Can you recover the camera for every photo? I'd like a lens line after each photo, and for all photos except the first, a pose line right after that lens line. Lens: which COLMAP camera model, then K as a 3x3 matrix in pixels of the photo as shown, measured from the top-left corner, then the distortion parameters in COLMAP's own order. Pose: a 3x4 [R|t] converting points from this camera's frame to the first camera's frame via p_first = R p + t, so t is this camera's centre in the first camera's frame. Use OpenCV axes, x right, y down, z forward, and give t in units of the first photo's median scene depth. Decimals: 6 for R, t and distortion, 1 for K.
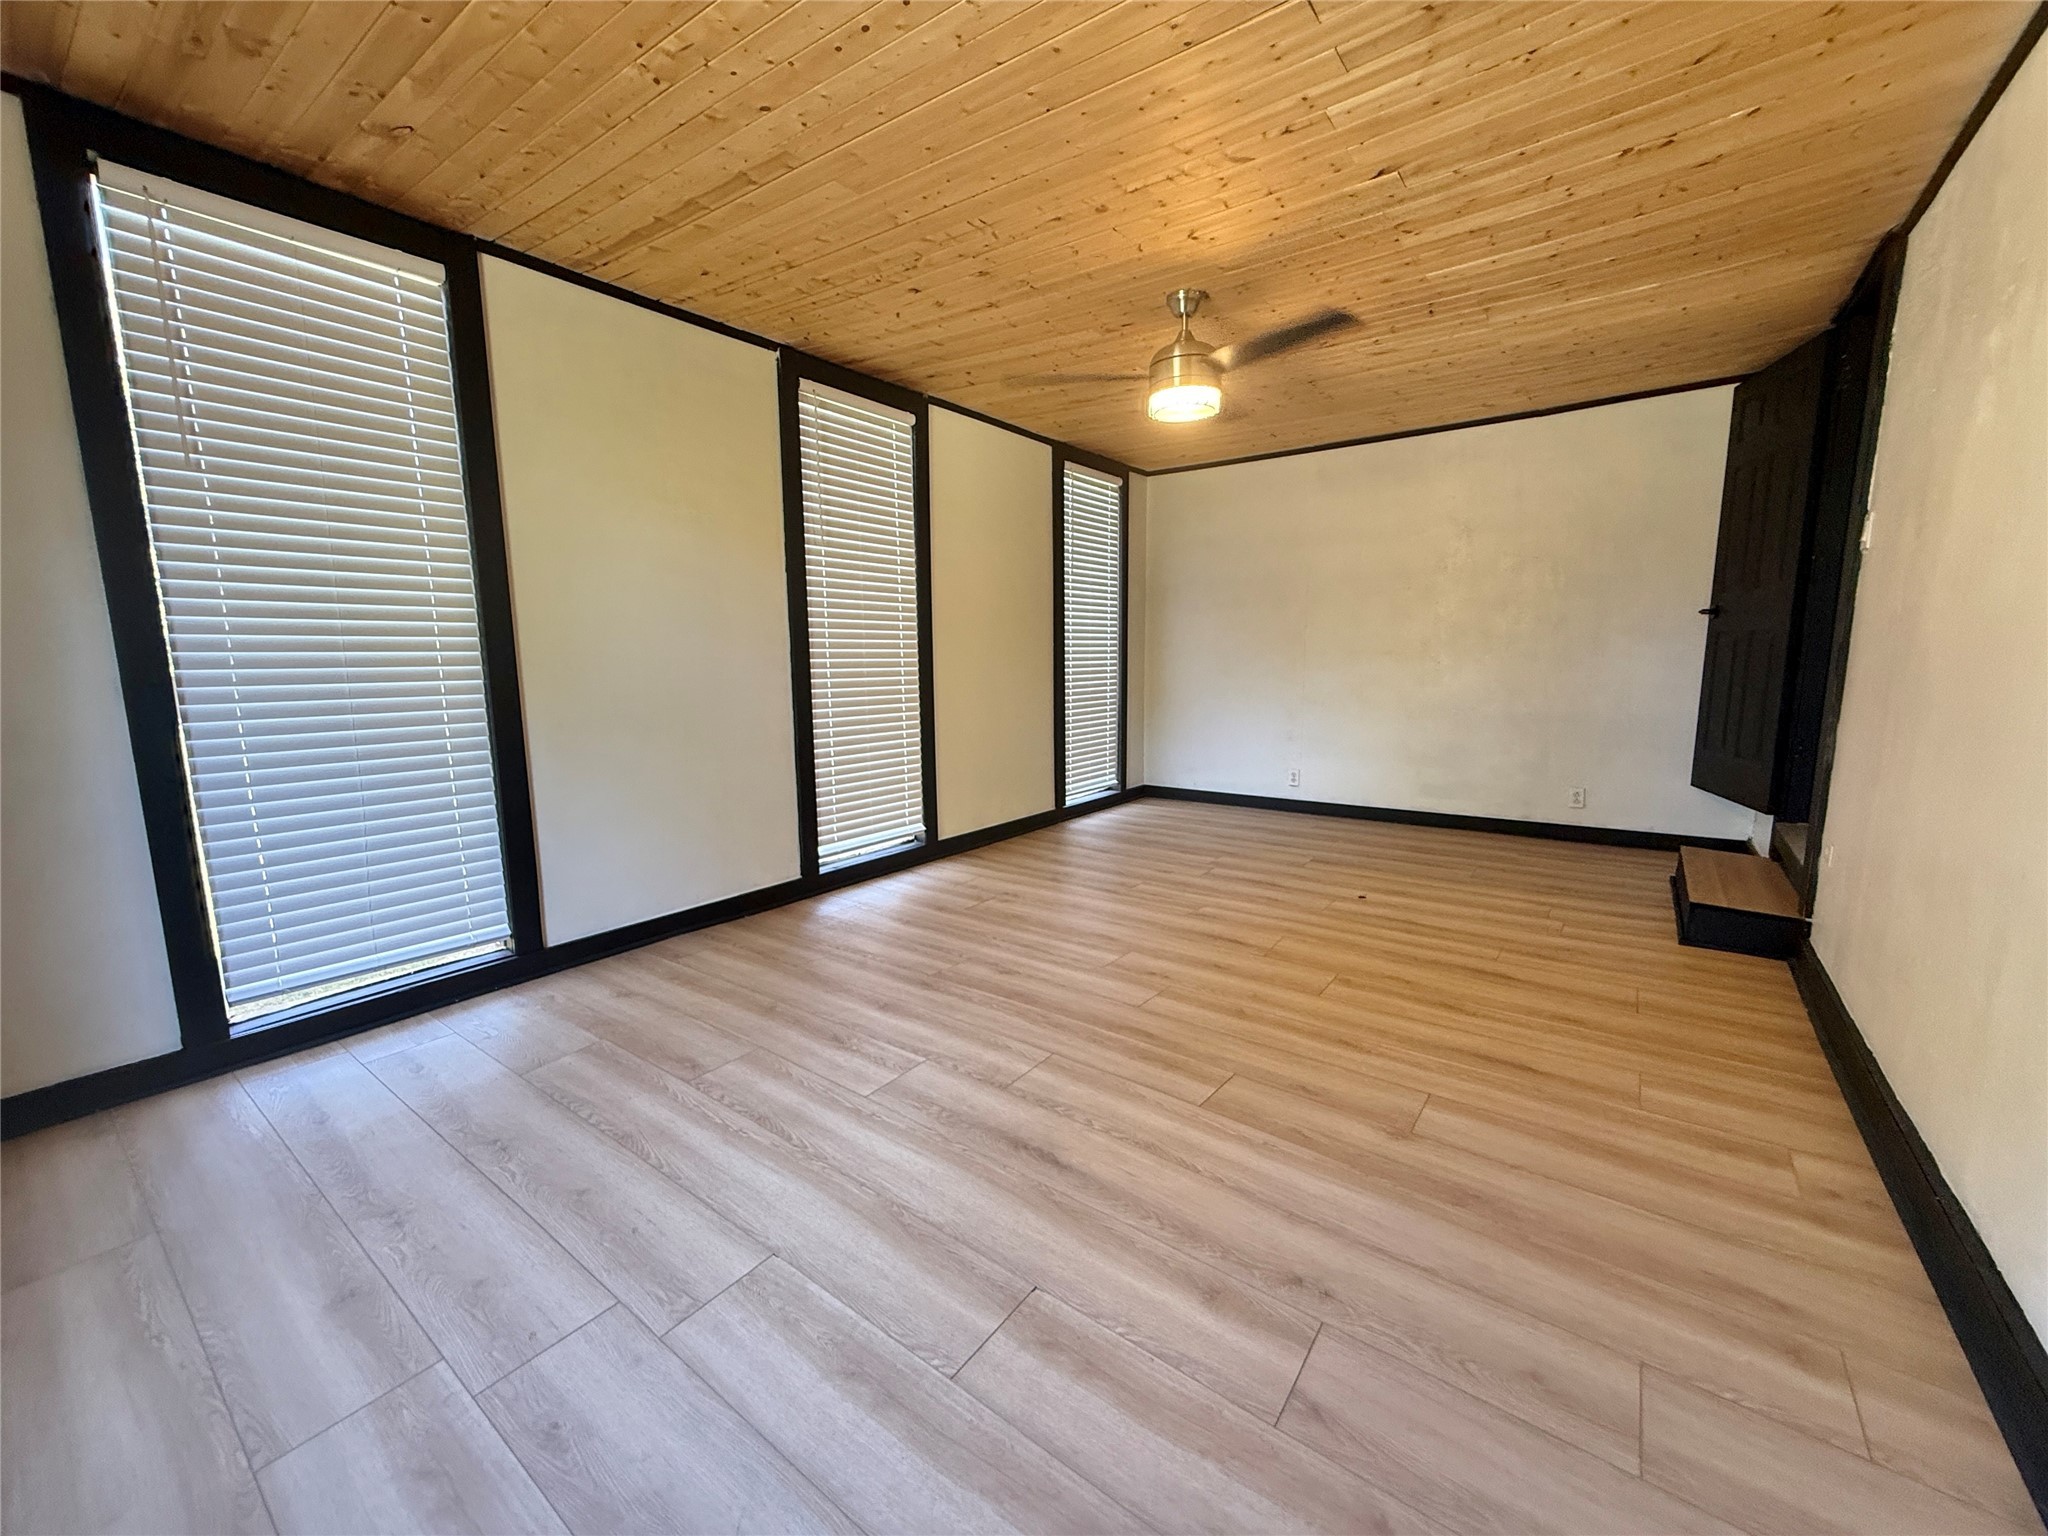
lens RADIAL K [[815.0, 0, 1019.5], [0, 815.0, 763.9], [0, 0, 1]] dist [-0.000024, 0.000427]
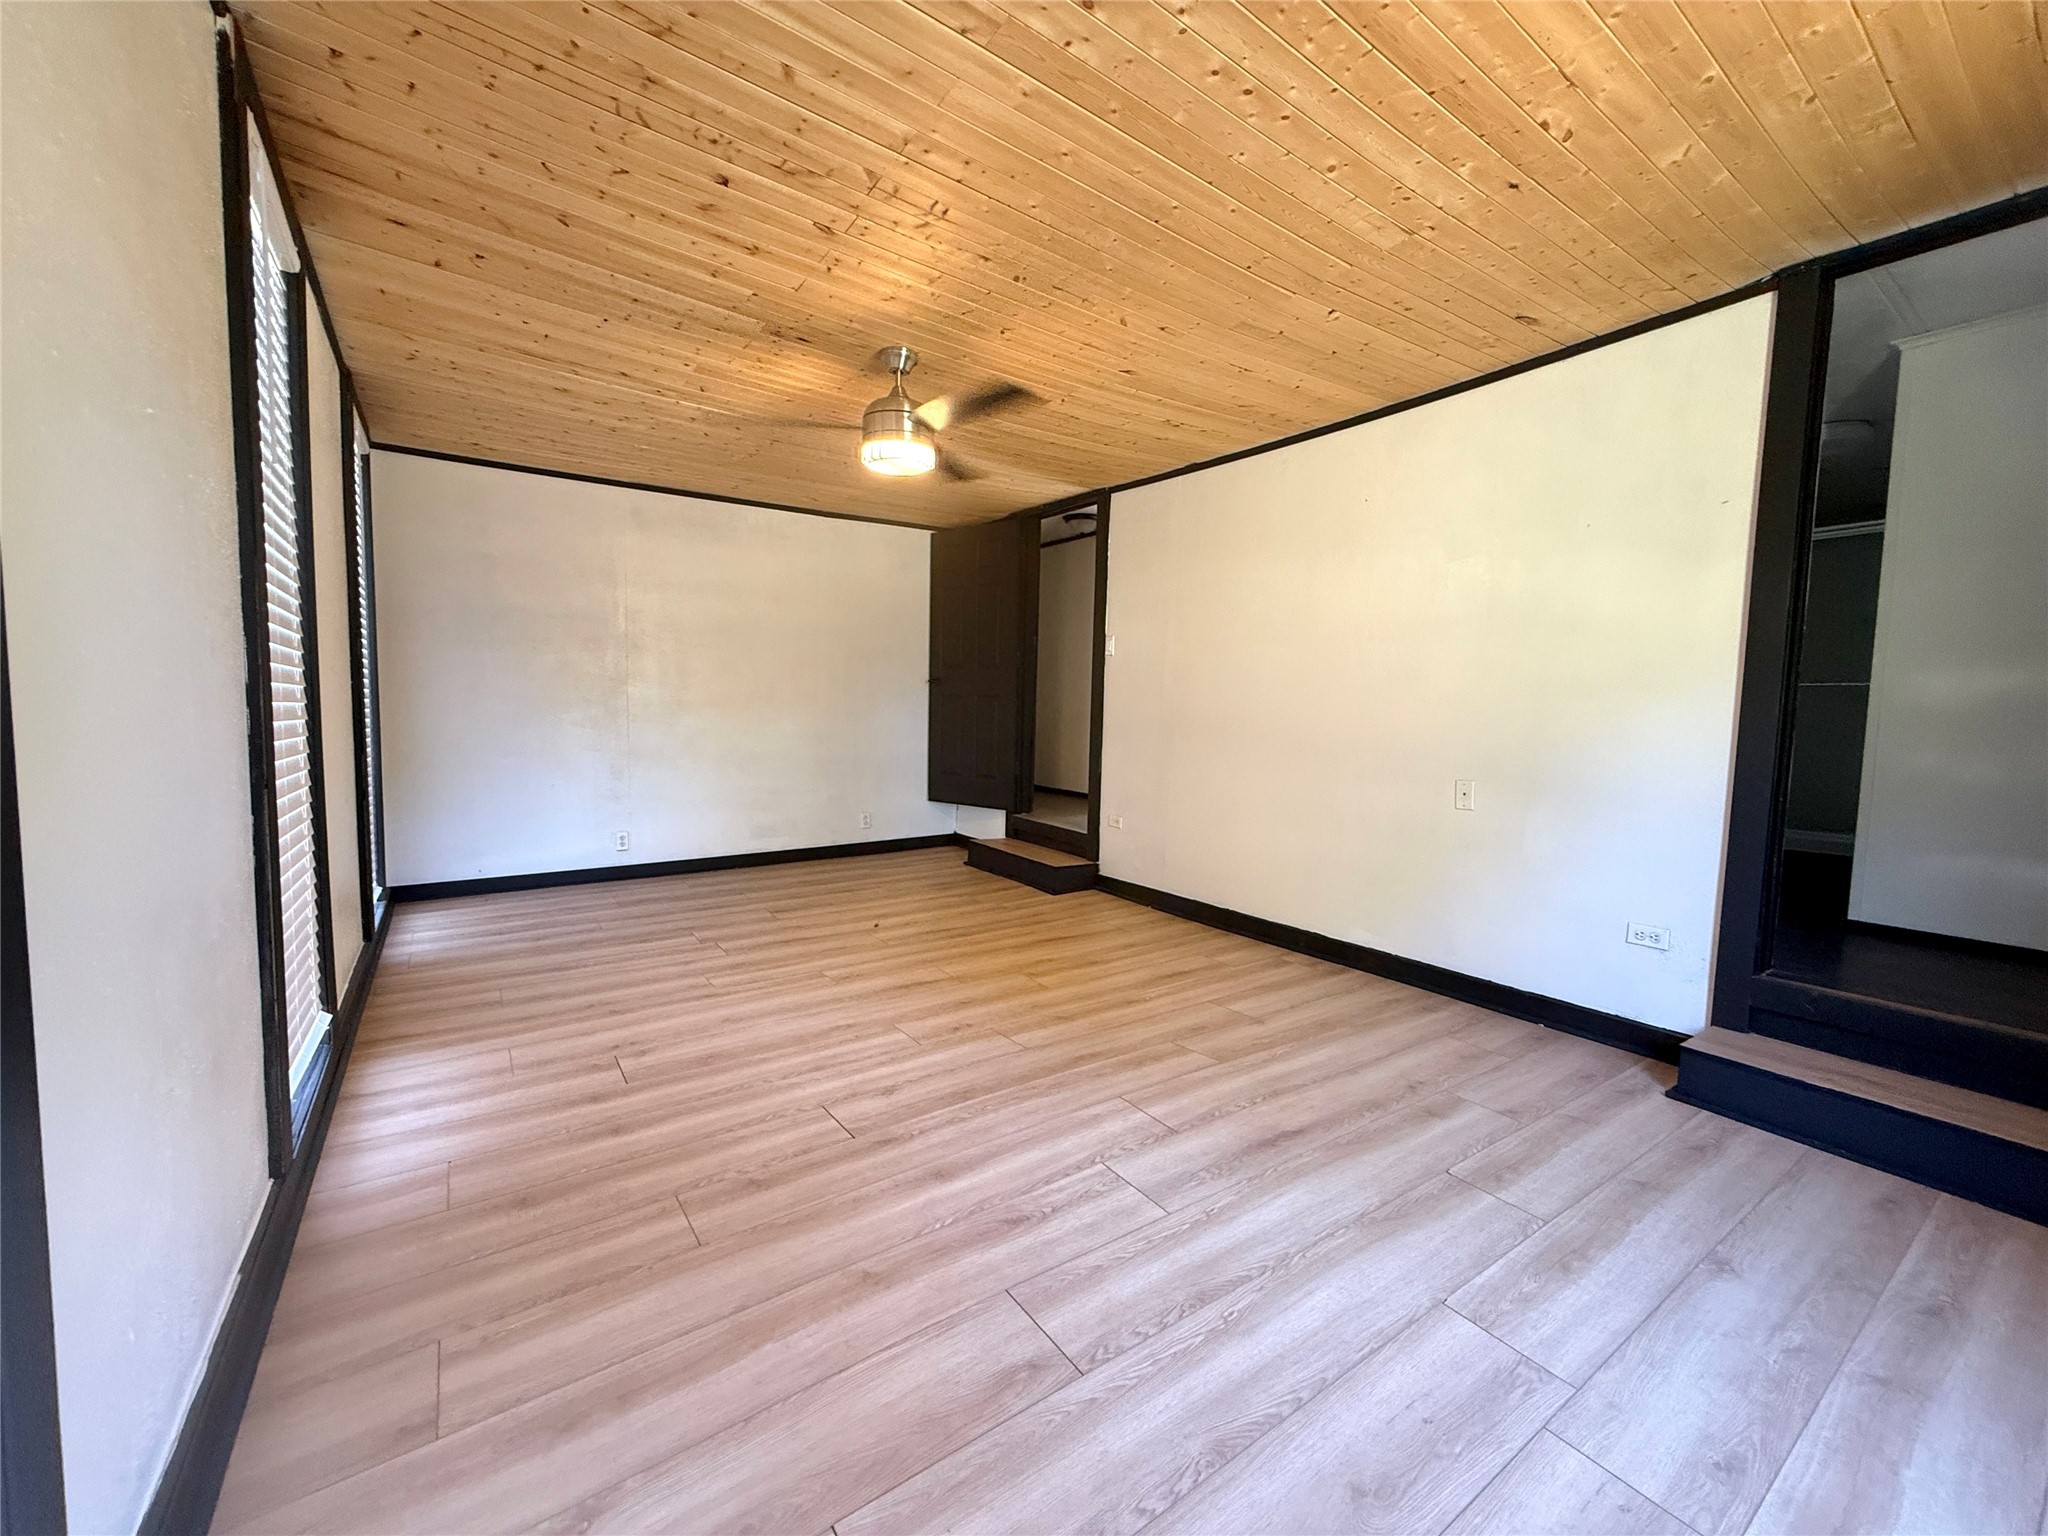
lens RADIAL K [[815.0, 0, 1019.5], [0, 815.0, 763.9], [0, 0, 1]] dist [-0.000024, 0.000427]
pose [[0.313770, -0.052357, 0.948054, -0.762477], [0.111317, 0.993621, 0.018032, -0.072446], [-0.942951, 0.099876, 0.317597, 0.611954]]
